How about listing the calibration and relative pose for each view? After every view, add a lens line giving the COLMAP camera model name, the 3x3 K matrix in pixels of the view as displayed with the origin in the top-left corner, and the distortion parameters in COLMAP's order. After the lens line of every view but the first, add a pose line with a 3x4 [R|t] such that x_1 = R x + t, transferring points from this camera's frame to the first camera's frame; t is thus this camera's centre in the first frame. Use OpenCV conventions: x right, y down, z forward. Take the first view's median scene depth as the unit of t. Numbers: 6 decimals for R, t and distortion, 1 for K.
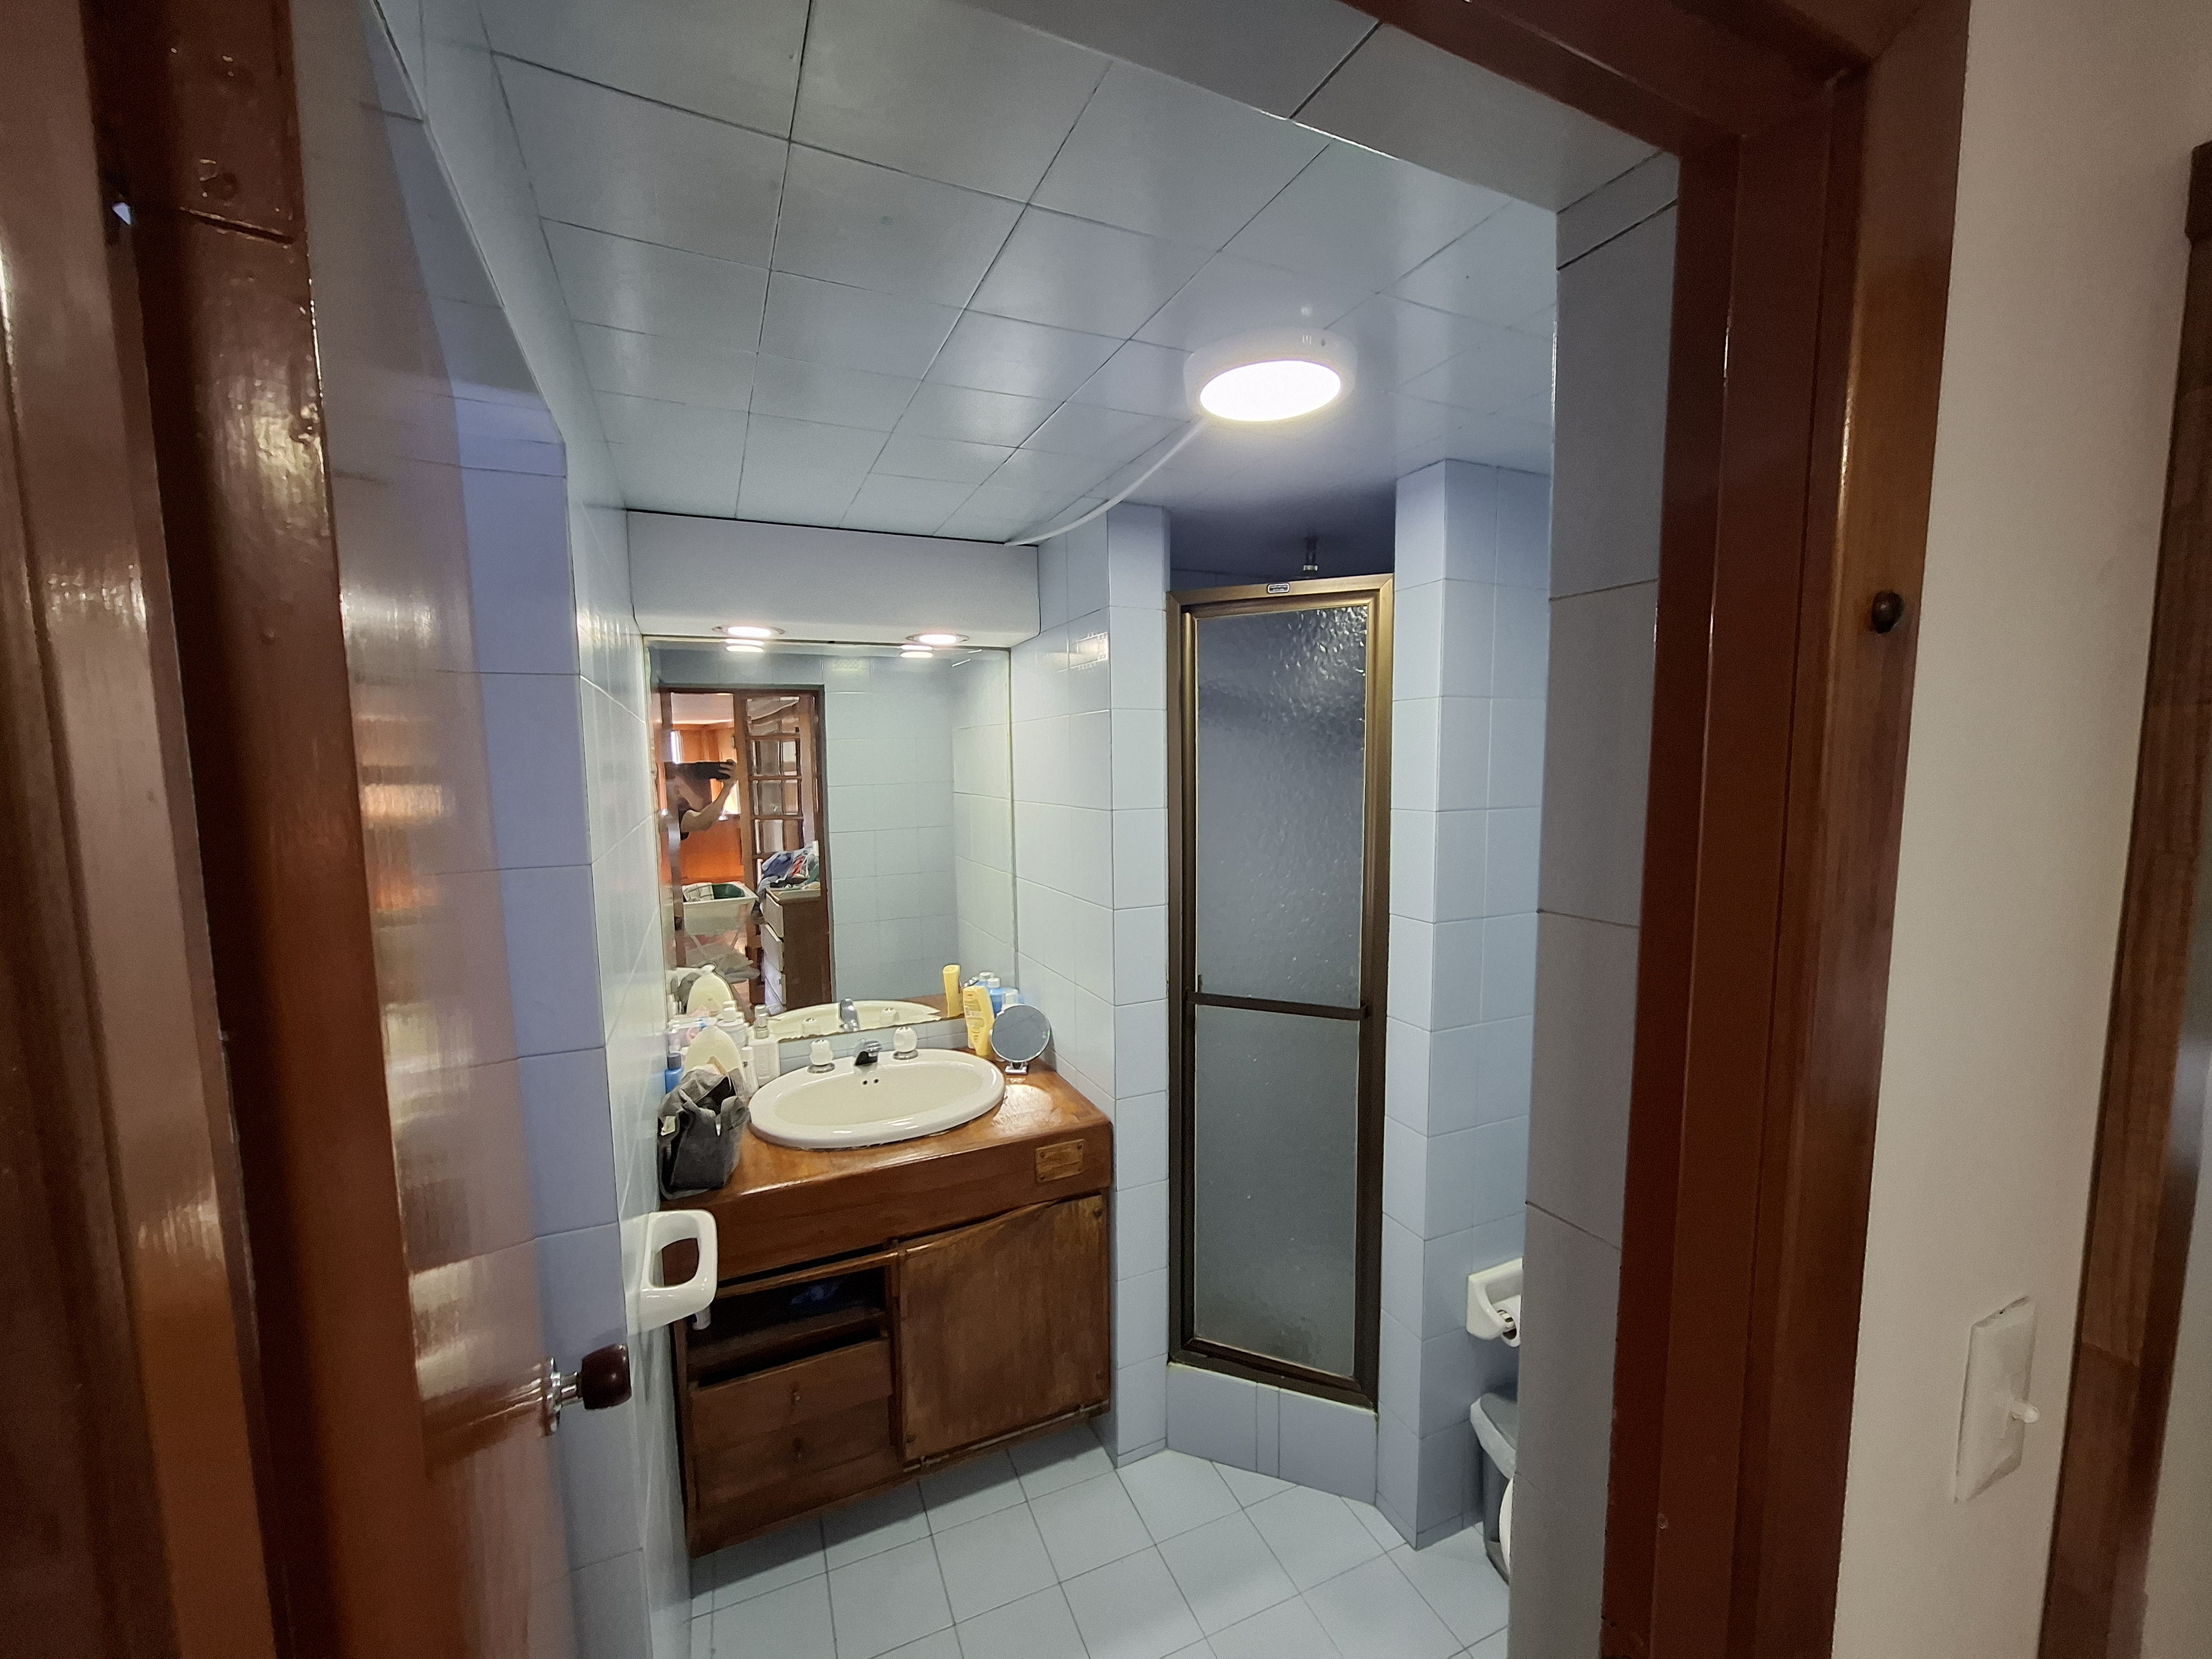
lens RADIAL K [[868.4, 0, 1116.6], [0, 868.4, 837.2], [0, 0, 1]] dist [-0.002378, -0.000251]
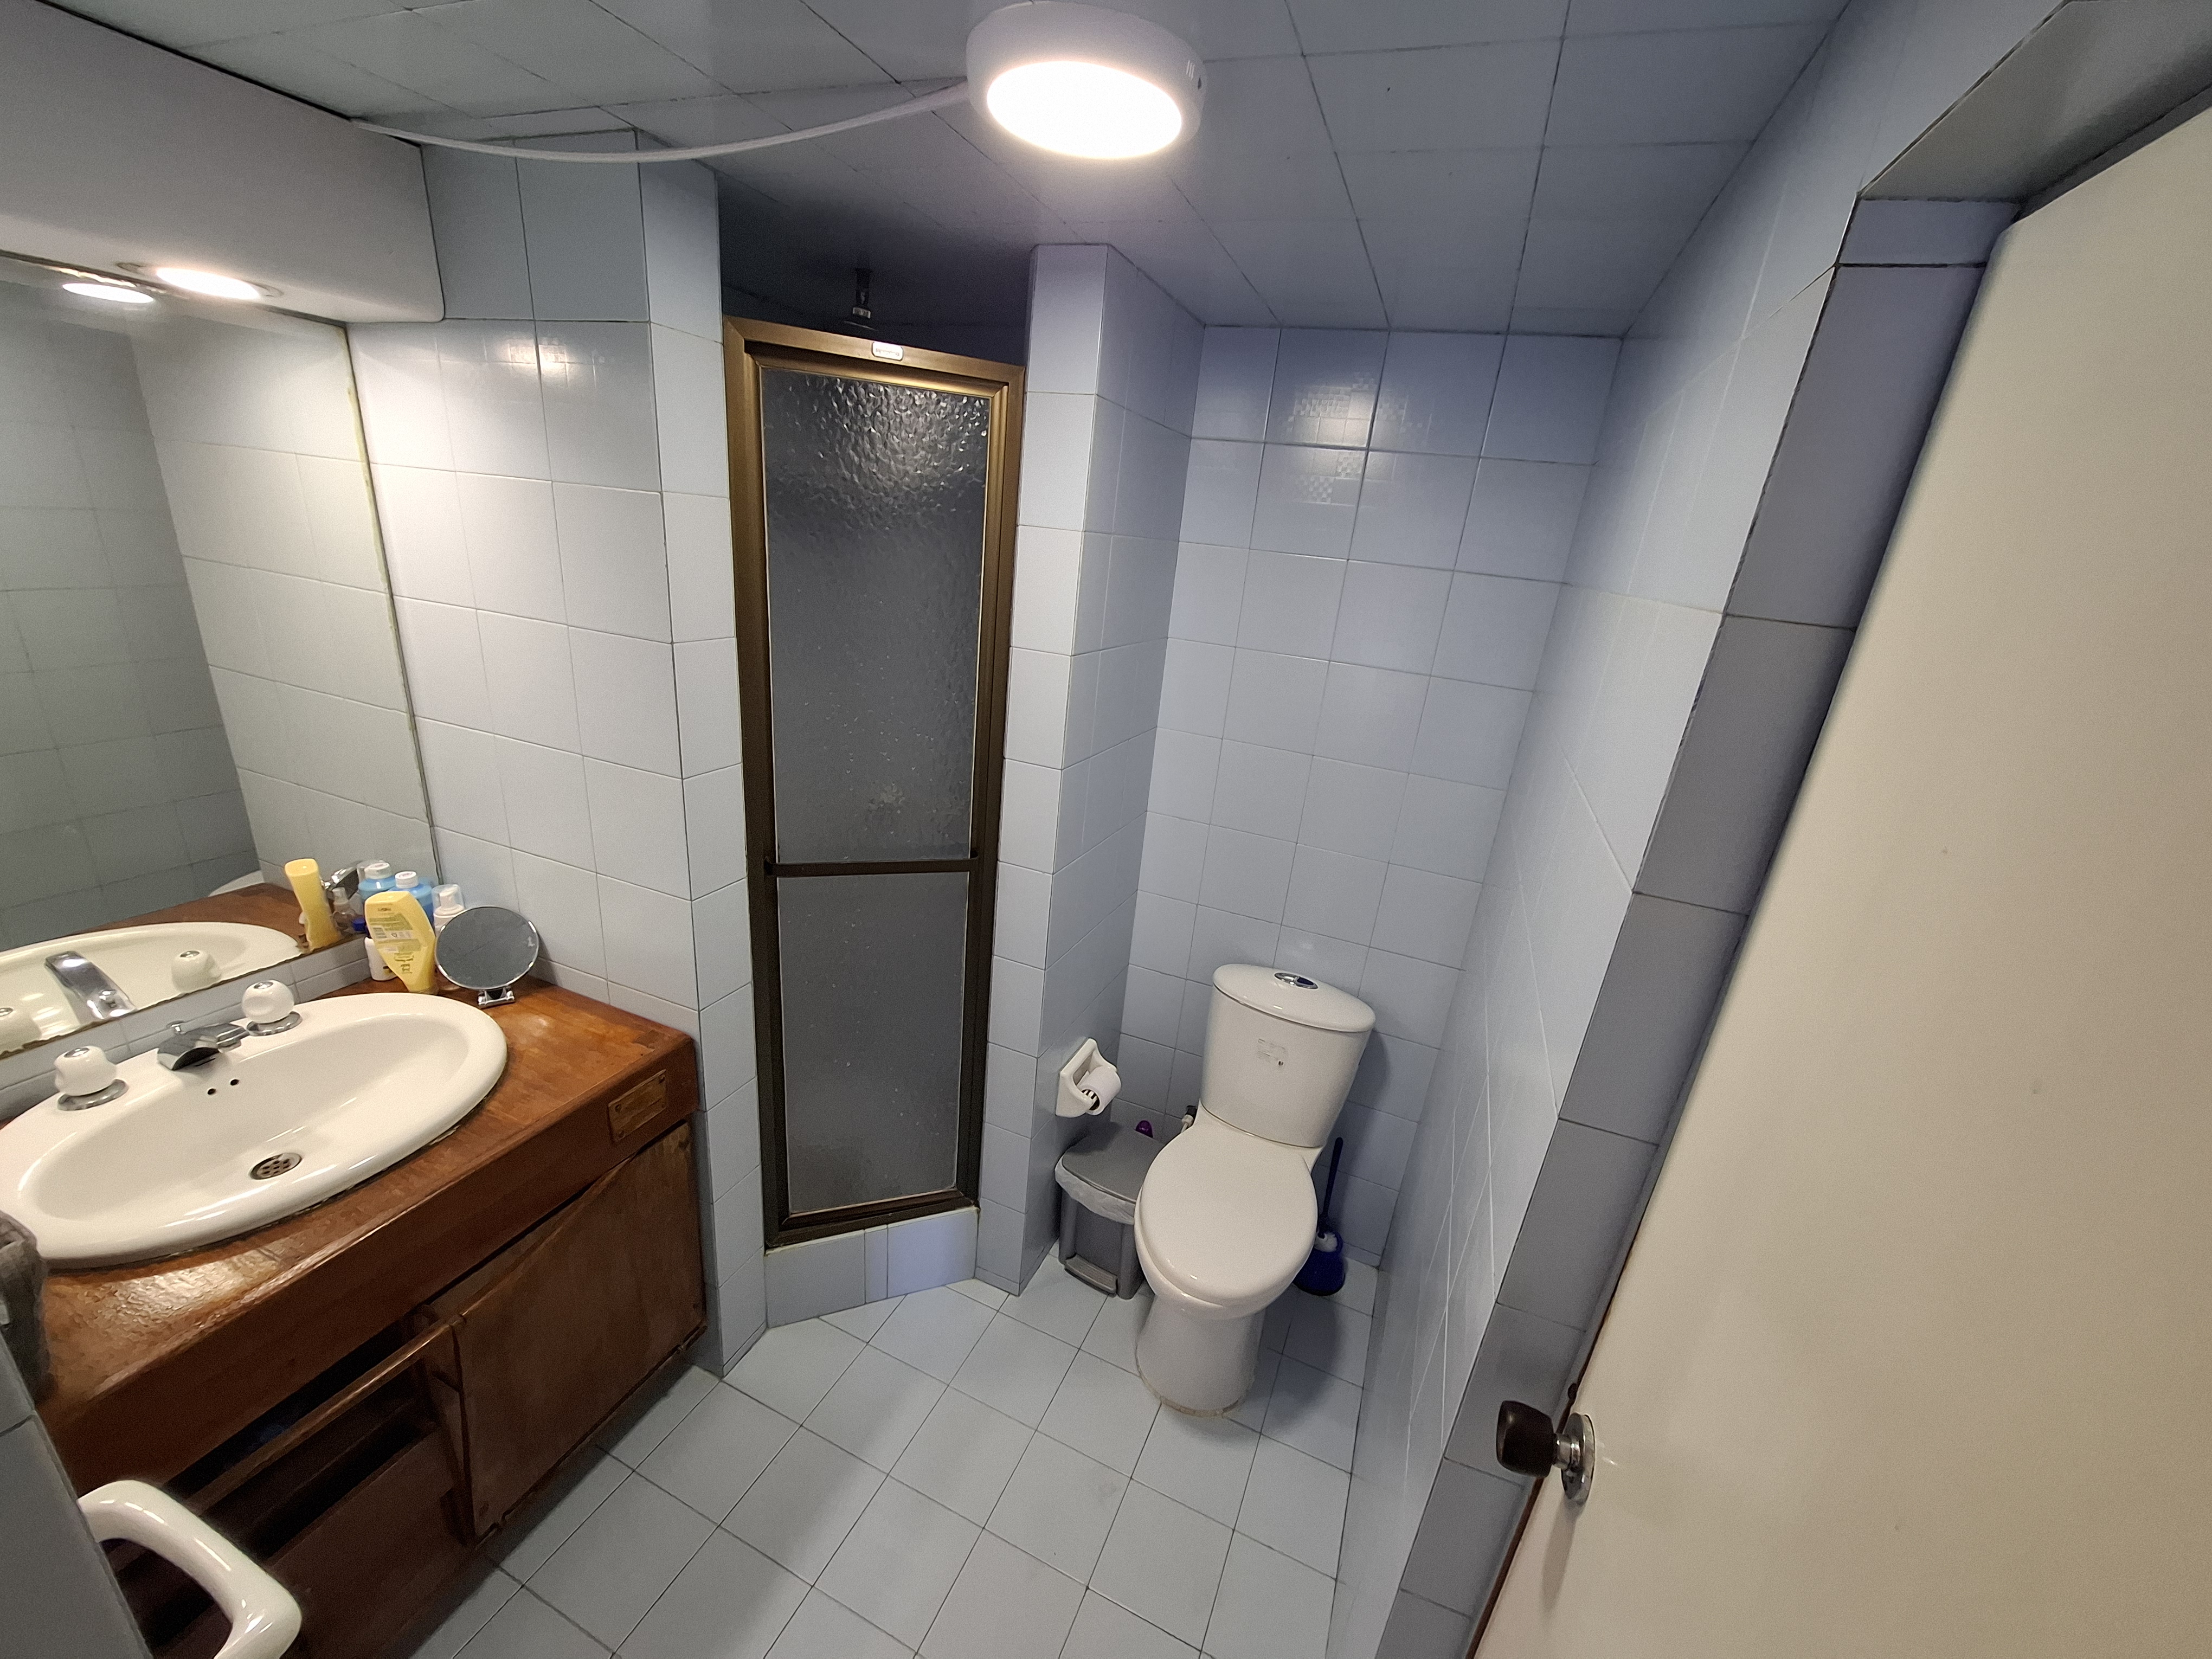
lens RADIAL K [[868.4, 0, 1116.6], [0, 868.4, 837.2], [0, 0, 1]] dist [-0.002378, -0.000251]
pose [[0.731307, -0.147136, 0.665989, -0.224496], [-0.043981, 0.964249, 0.261324, -0.075799], [-0.680629, -0.220399, 0.698691, 0.213943]]
